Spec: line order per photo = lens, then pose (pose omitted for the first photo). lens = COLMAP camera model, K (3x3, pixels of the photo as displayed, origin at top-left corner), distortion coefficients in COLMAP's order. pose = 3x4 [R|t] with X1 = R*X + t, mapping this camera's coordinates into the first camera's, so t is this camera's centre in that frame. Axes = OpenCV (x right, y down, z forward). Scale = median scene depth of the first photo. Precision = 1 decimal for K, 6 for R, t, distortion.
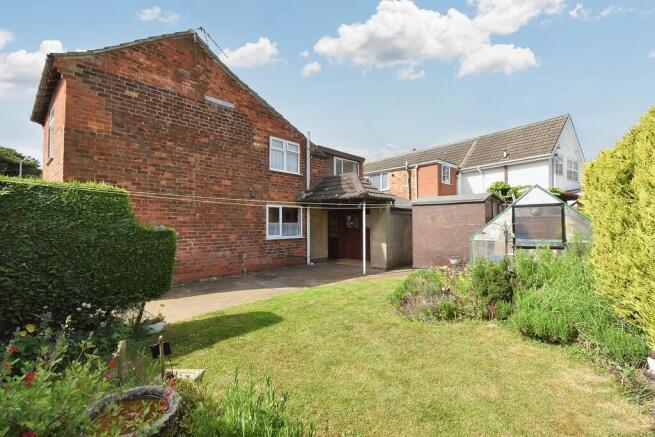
lens RADIAL K [[290.4, 0, 327.5], [0, 290.4, 218.5], [0, 0, 1]] dist [0.001410, -0.000605]
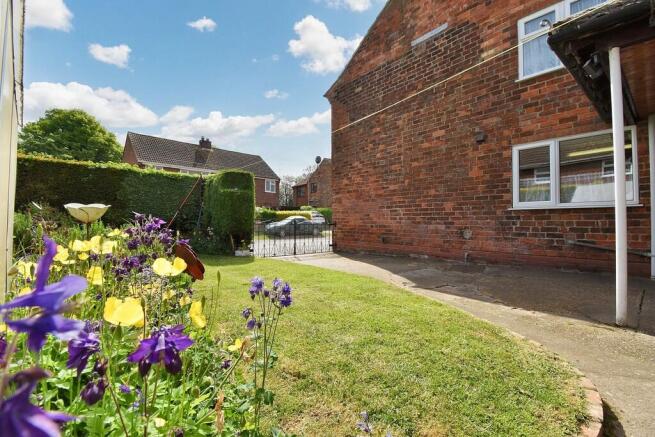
lens RADIAL K [[290.4, 0, 327.5], [0, 290.4, 218.5], [0, 0, 1]] dist [0.001410, -0.000605]
pose [[-0.121777, -0.014815, -0.992447, 0.423690], [0.015187, 0.999744, -0.016788, 0.102488], [0.992441, -0.017116, -0.121521, 0.783073]]
